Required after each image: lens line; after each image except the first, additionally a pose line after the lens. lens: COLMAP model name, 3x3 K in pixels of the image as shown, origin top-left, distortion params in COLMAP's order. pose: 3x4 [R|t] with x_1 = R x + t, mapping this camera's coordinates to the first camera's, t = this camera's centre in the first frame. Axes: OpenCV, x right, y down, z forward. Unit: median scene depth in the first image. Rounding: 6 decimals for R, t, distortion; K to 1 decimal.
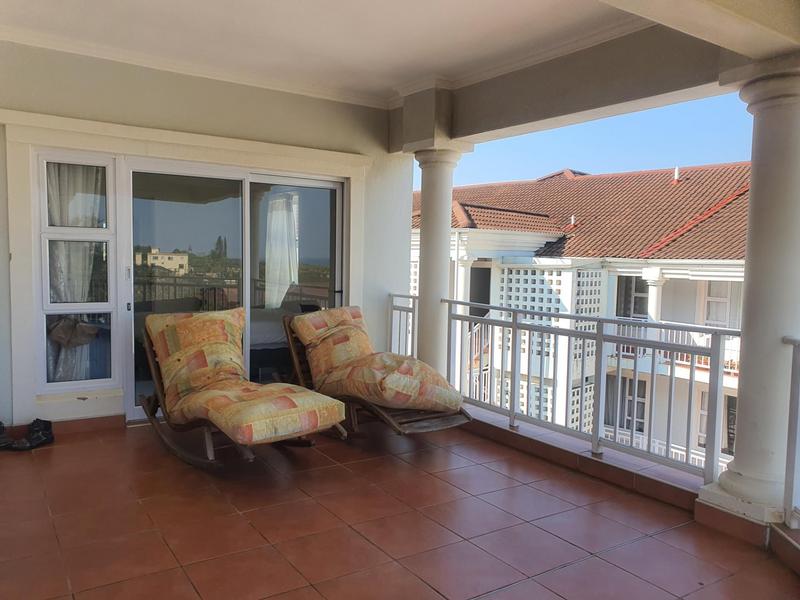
lens RADIAL K [[635.0, 0, 380.8], [0, 635.0, 303.6], [0, 0, 1]] dist [0.091428, -0.171279]
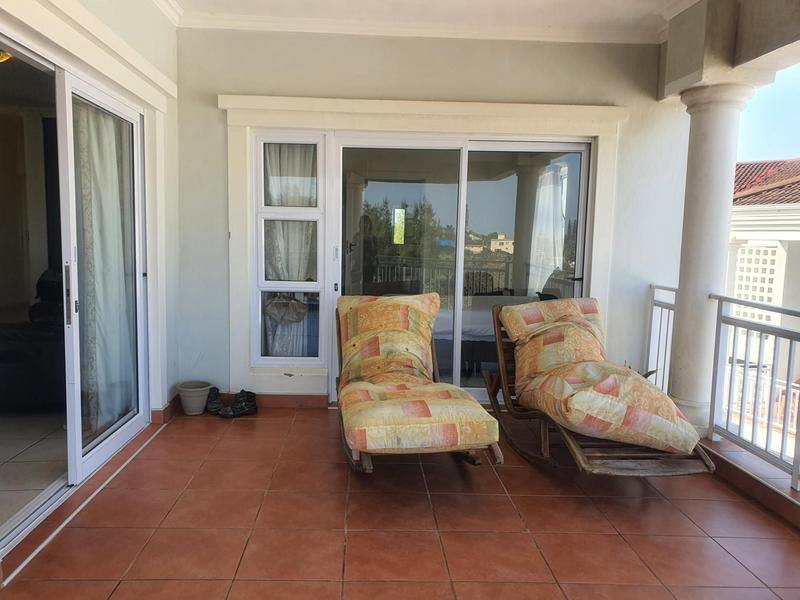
lens RADIAL K [[635.0, 0, 380.8], [0, 635.0, 303.6], [0, 0, 1]] dist [0.091428, -0.171279]
pose [[0.850947, 0.054320, -0.522436, 0.182912], [-0.043700, 0.998511, 0.032640, -0.004545], [0.523431, -0.004945, 0.852054, 0.214445]]
